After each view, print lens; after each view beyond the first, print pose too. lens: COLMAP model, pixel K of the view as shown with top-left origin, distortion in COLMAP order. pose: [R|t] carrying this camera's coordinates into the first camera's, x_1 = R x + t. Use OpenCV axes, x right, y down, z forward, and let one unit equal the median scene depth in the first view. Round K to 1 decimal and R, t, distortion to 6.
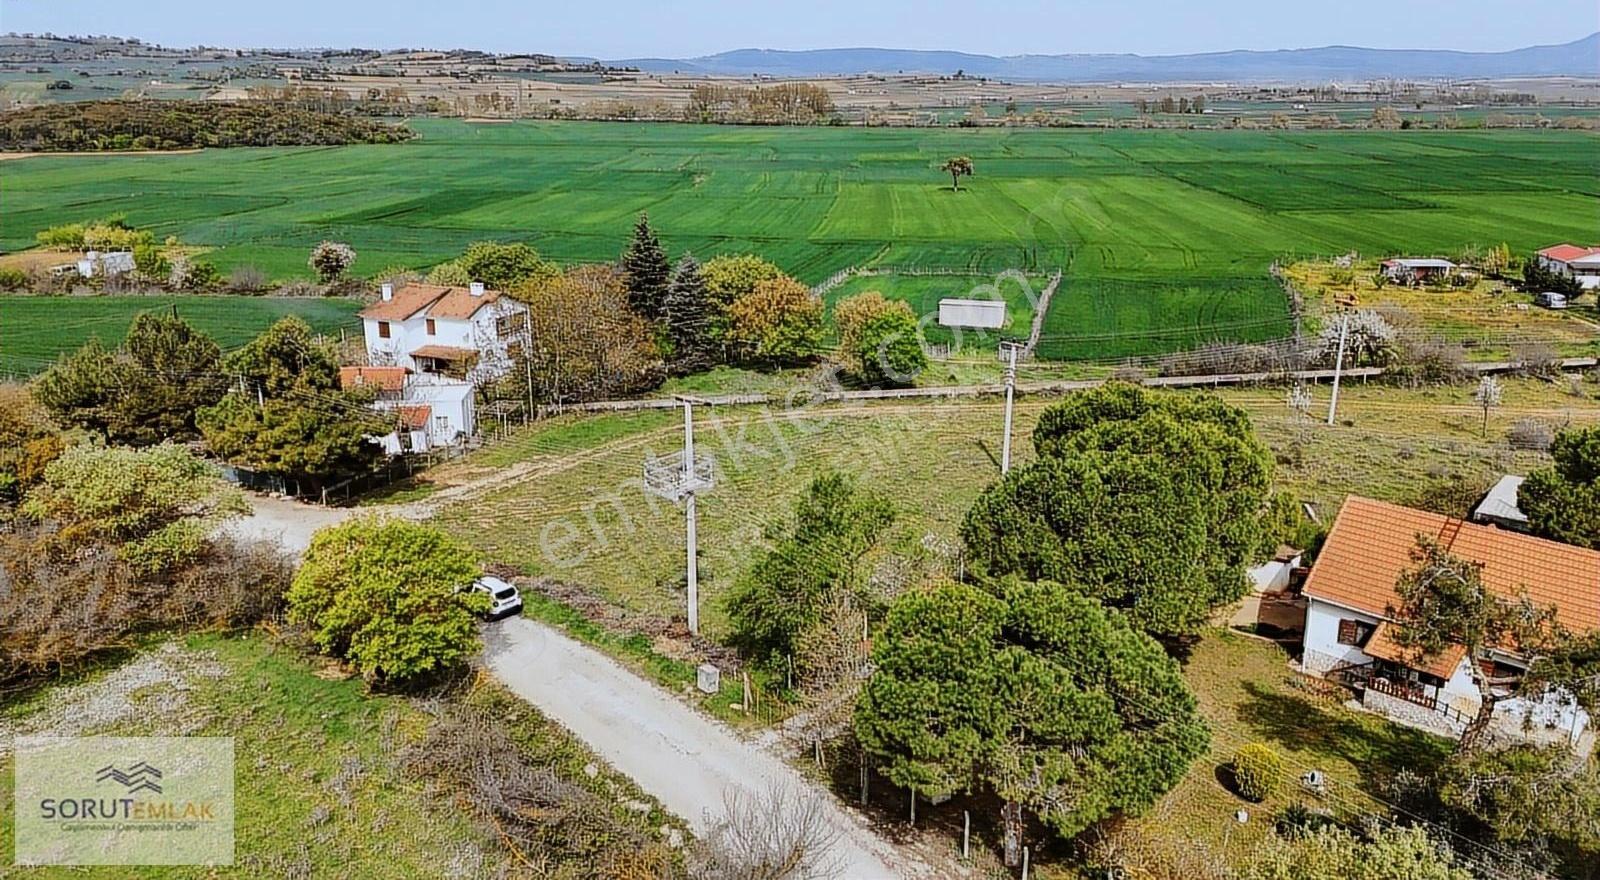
lens RADIAL K [[1165.7, 0, 798.5], [0, 1165.7, 440.5], [0, 0, 1]] dist [0.079465, -0.071900]
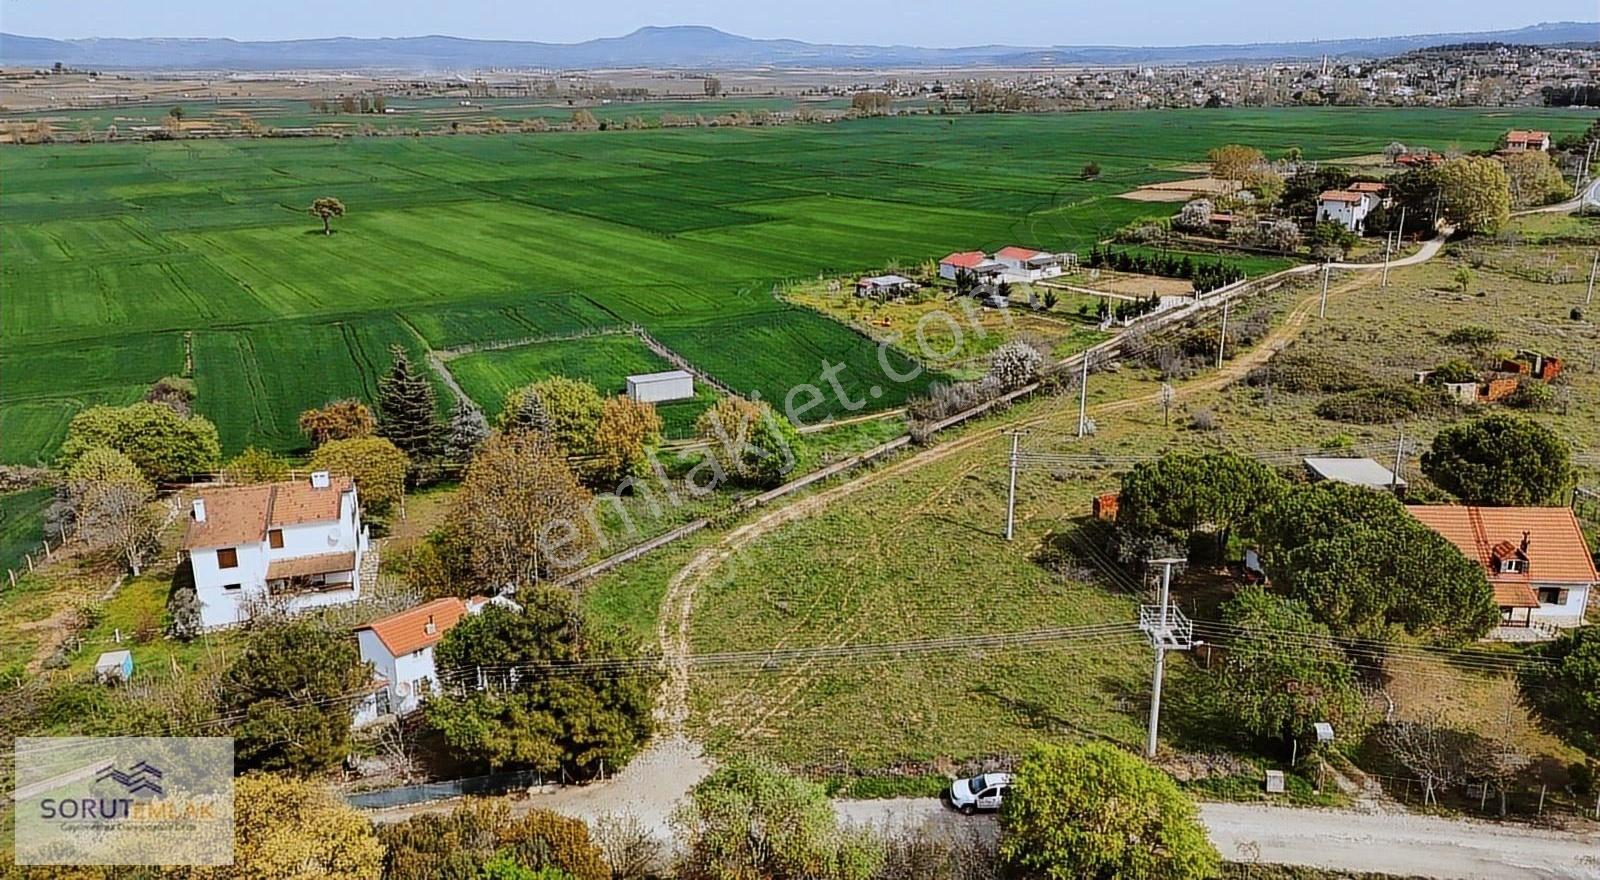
lens RADIAL K [[1165.7, 0, 802.6], [0, 1165.7, 436.2], [0, 0, 1]] dist [0.079465, -0.071900]
pose [[0.765147, -0.203320, 0.610910, -0.232327], [0.198917, 0.977062, 0.076043, -0.069827], [-0.612358, 0.063337, 0.788039, 0.061766]]
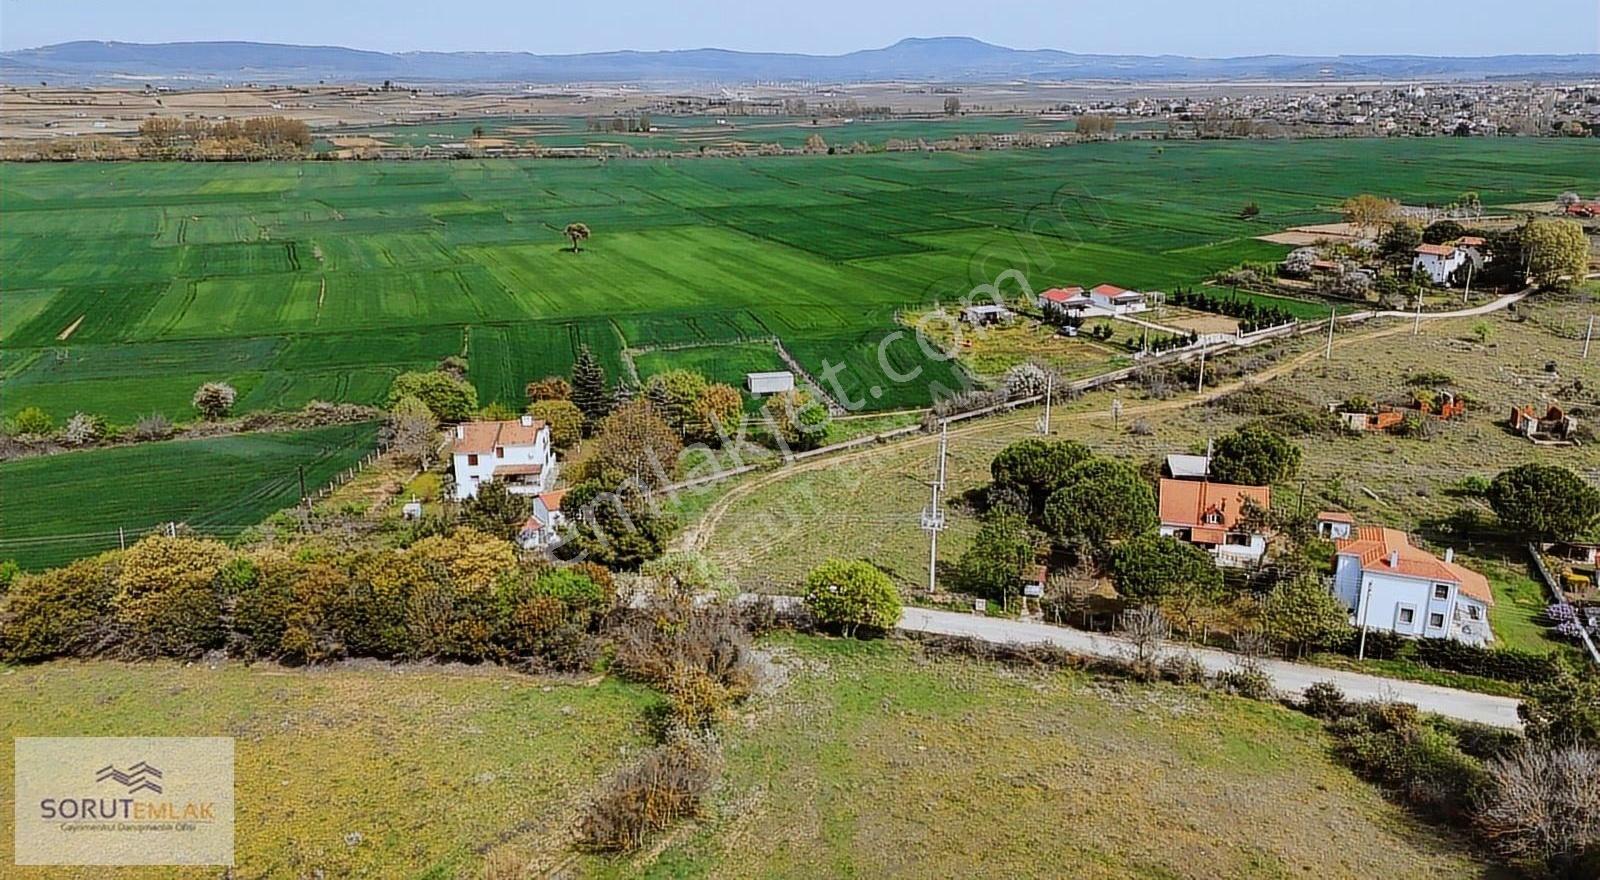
lens RADIAL K [[1165.7, 0, 800.3], [0, 1165.7, 437.7], [0, 0, 1]] dist [0.079465, -0.071900]
pose [[0.884506, -0.143839, 0.443801, -0.275295], [0.143018, 0.989082, 0.035530, -0.050640], [-0.444066, 0.032045, 0.895421, -0.182119]]
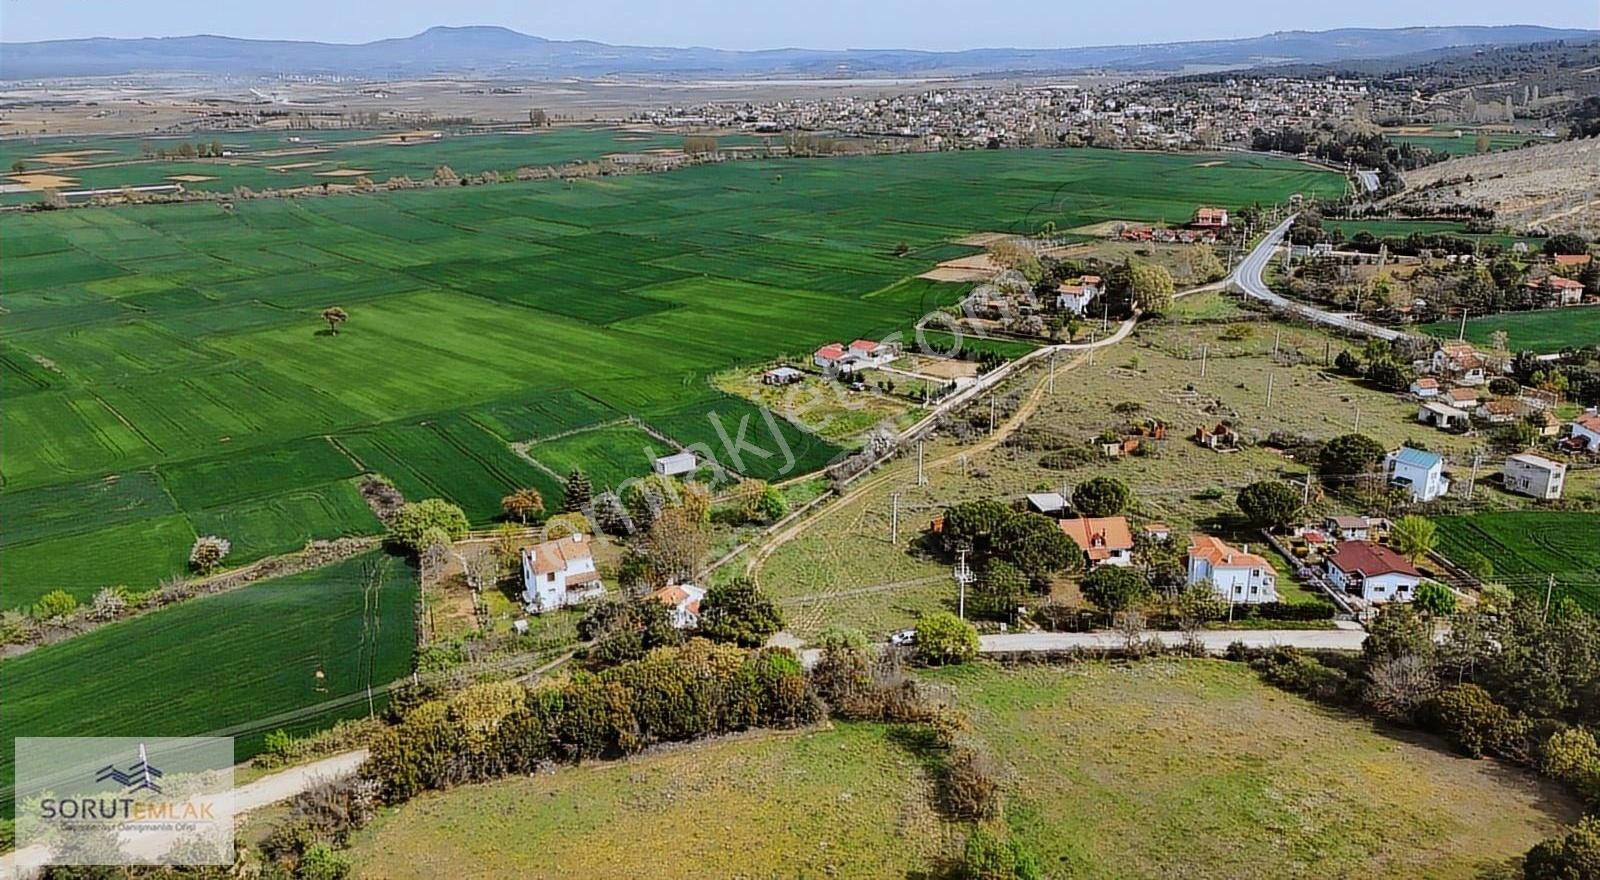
lens RADIAL K [[1165.7, 0, 800.1], [0, 1165.7, 436.4], [0, 0, 1]] dist [0.079465, -0.071900]
pose [[0.650970, -0.242687, 0.719264, -0.575842], [0.234922, 0.965409, 0.113124, -0.178009], [-0.721838, 0.095331, 0.685465, -0.202934]]
